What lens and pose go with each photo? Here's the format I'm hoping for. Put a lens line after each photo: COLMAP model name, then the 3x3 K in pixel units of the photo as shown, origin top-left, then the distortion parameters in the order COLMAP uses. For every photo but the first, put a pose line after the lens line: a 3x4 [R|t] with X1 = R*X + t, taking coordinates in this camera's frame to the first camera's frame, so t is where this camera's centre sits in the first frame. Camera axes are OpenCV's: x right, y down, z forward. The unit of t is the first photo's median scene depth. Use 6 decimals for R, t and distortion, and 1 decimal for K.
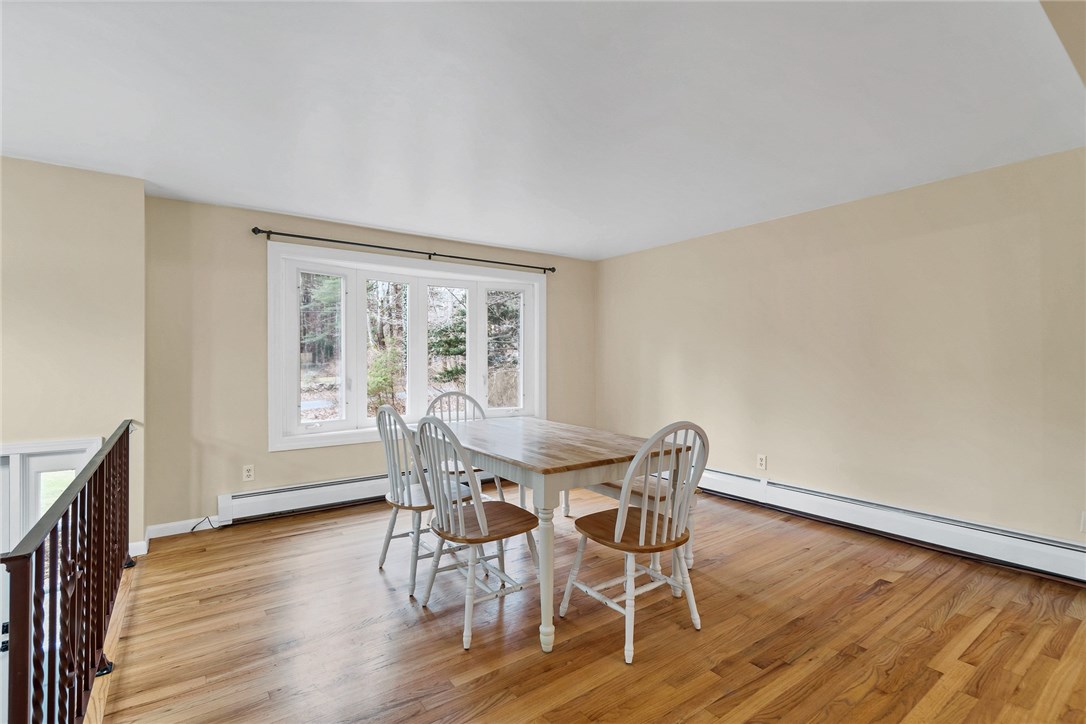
lens RADIAL K [[483.8, 0, 525.0], [0, 483.8, 358.1], [0, 0, 1]] dist [0.007744, -0.000836]
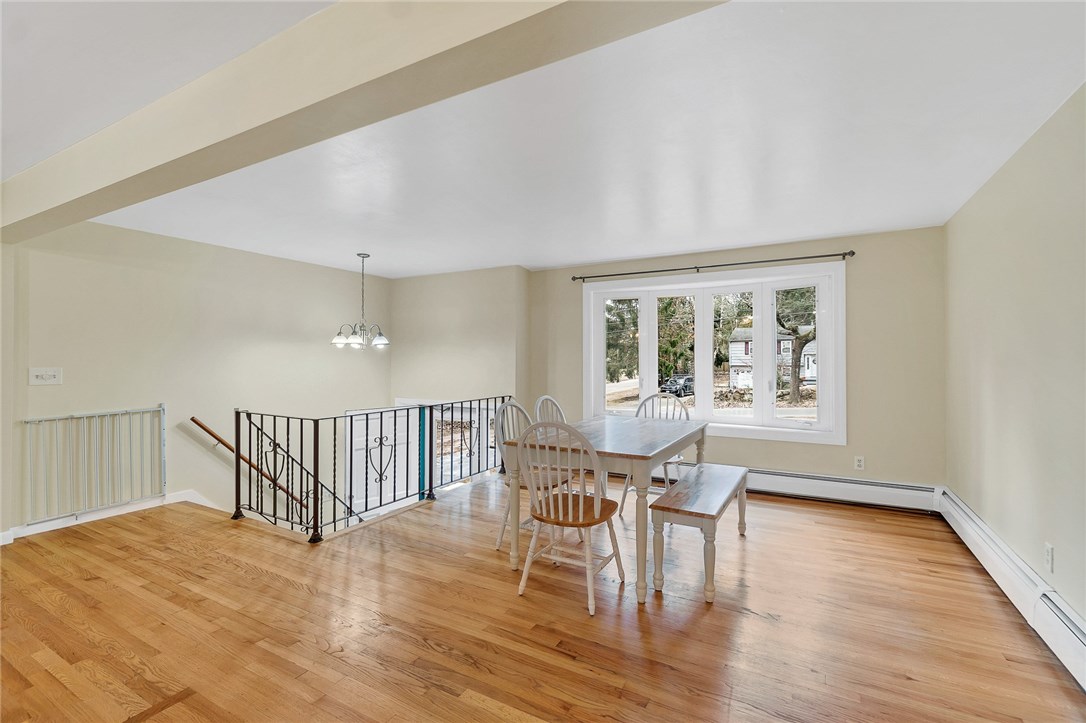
lens RADIAL K [[483.8, 0, 545.3], [0, 483.8, 362.2], [0, 0, 1]] dist [0.007744, -0.000836]
pose [[0.439431, 0.006799, -0.898250, 1.030347], [0.004426, 0.999943, 0.009734, -0.021991], [0.898265, -0.008253, 0.439376, 0.338151]]
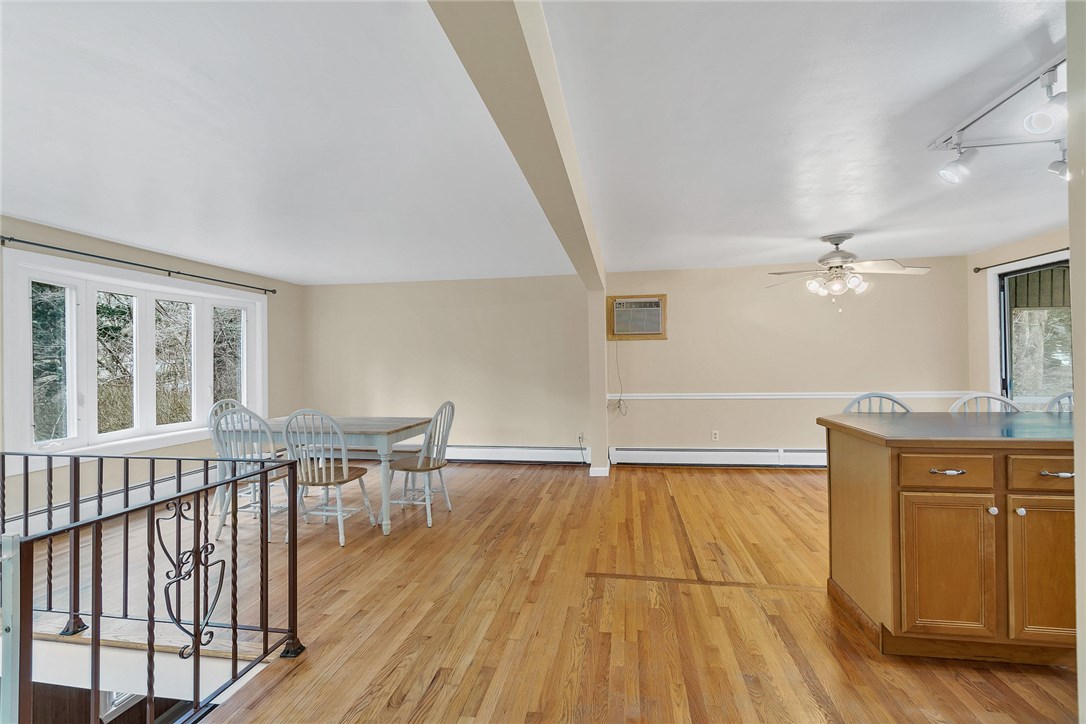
lens RADIAL K [[483.8, 0, 544.2], [0, 483.8, 360.3], [0, 0, 1]] dist [0.007744, -0.000836]
pose [[0.694117, -0.002659, 0.719857, -0.597138], [0.009637, 0.999938, -0.005599, -0.014533], [-0.719797, 0.010823, 0.694100, -0.469379]]
